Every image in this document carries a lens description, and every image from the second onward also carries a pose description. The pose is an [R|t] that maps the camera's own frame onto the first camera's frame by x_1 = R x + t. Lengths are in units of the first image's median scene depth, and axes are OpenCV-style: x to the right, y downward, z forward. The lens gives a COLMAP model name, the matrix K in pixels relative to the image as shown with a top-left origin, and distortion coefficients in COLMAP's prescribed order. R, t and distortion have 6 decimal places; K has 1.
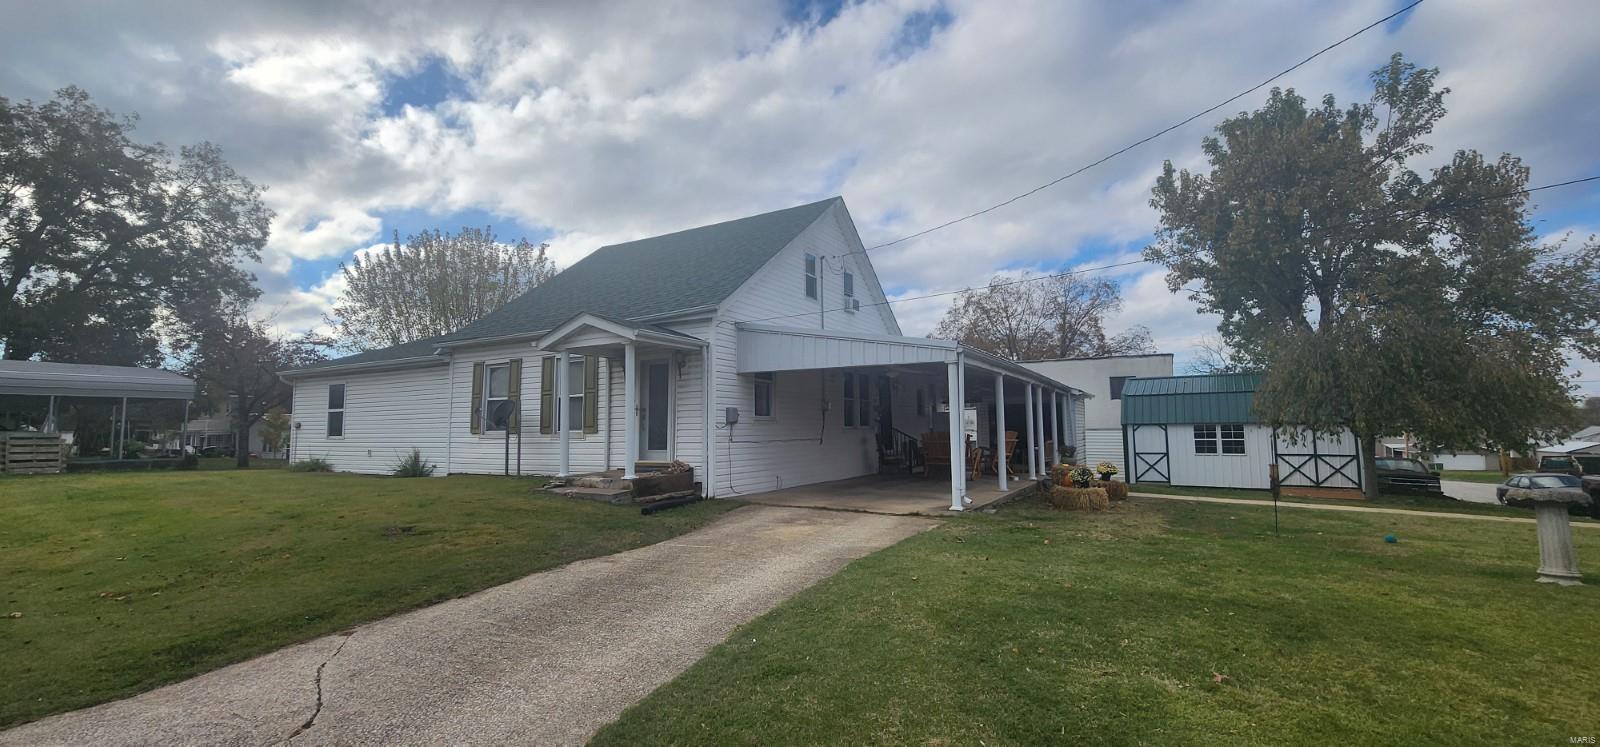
lens RADIAL K [[657.7, 0, 800.0], [0, 657.7, 373.5], [0, 0, 1]] dist [0.001883, -0.000369]
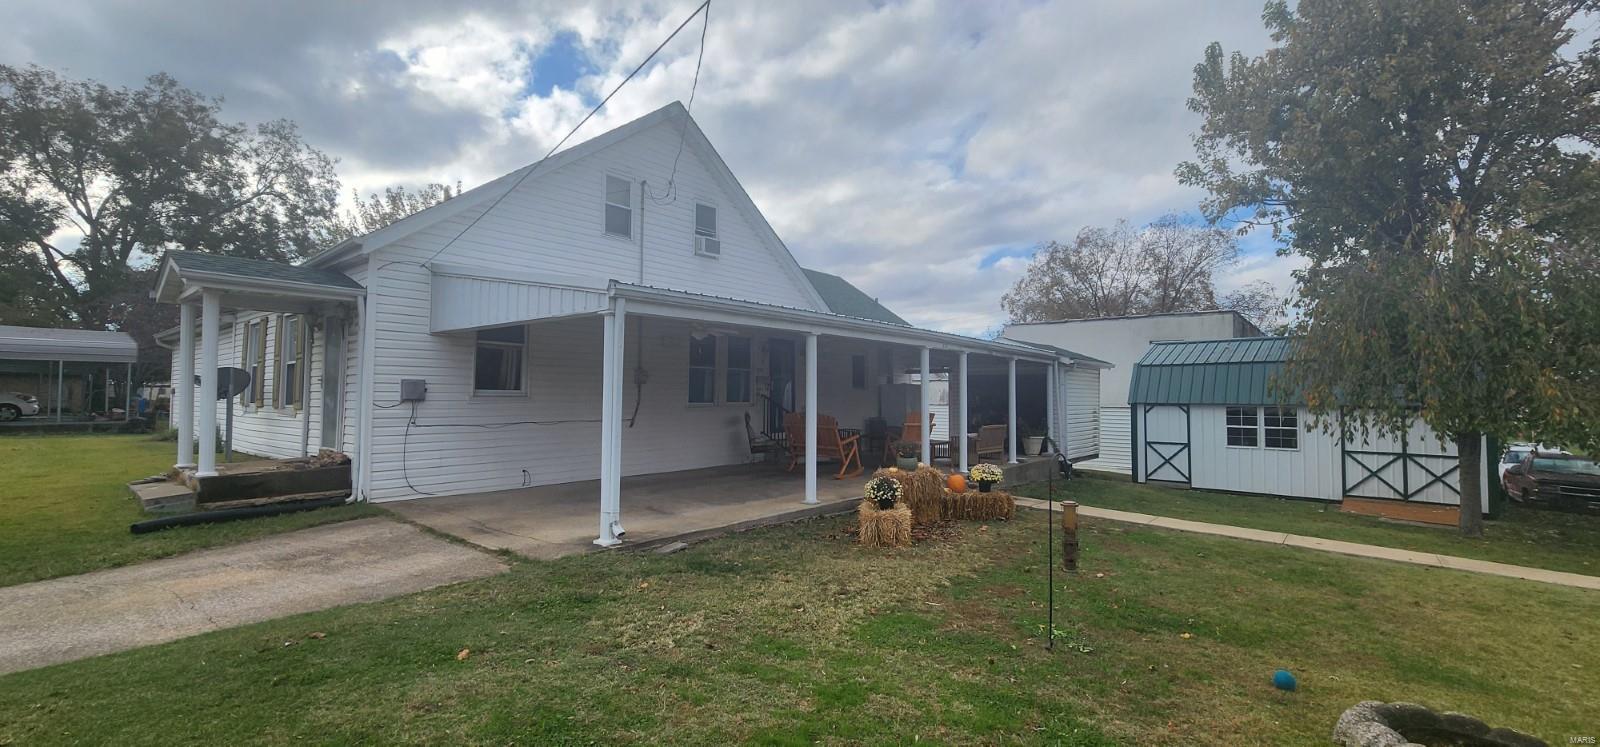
lens RADIAL K [[657.7, 0, 800.0], [0, 657.7, 373.5], [0, 0, 1]] dist [0.001883, -0.000369]
pose [[0.983954, 0.009387, -0.178175, 0.279831], [-0.000101, 0.998644, 0.052059, 0.004078], [0.178422, -0.051206, 0.982621, 0.215242]]
